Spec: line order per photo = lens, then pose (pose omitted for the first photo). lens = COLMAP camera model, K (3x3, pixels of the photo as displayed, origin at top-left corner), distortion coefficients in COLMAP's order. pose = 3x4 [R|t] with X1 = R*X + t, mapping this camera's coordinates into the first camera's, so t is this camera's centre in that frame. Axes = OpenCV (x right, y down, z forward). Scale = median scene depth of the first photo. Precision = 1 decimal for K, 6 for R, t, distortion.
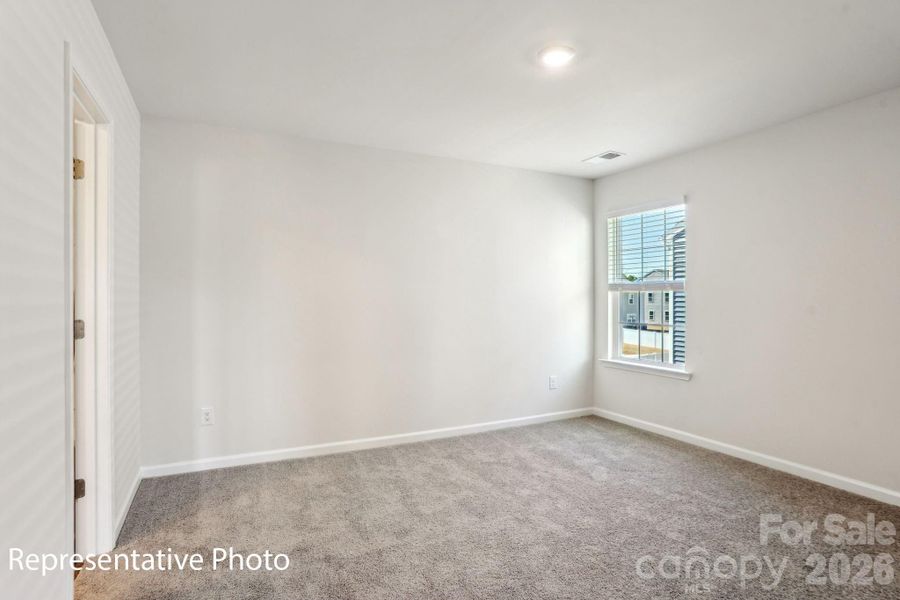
lens RADIAL K [[467.2, 0, 449.7], [0, 467.2, 292.3], [0, 0, 1]] dist [-0.062952, 0.000226]
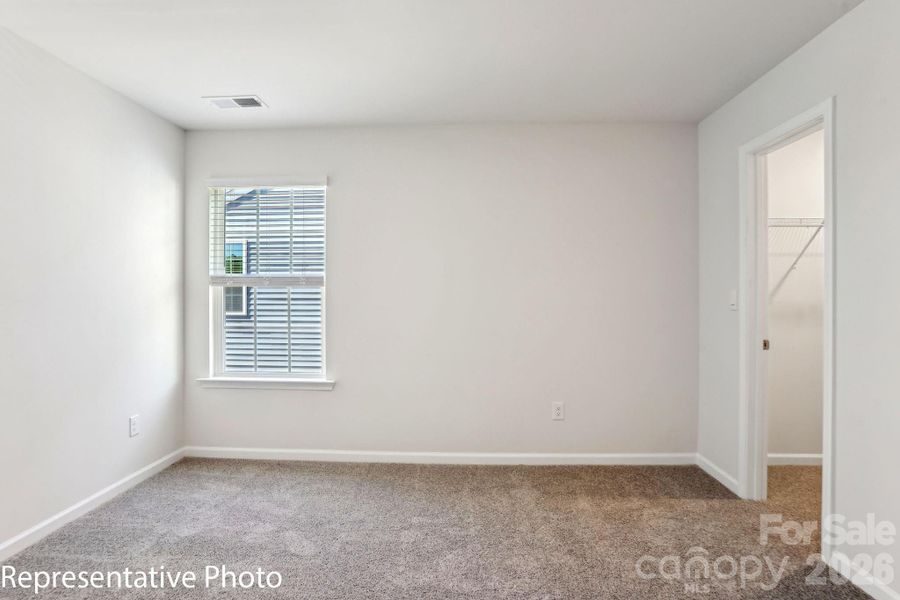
lens RADIAL K [[467.2, 0, 449.7], [0, 467.2, 292.3], [0, 0, 1]] dist [-0.062952, 0.000226]
pose [[0.465503, 0.008489, 0.885006, -0.146115], [-0.013722, 0.999903, -0.002374, 0.005657], [-0.884940, -0.011039, 0.465574, 0.371378]]
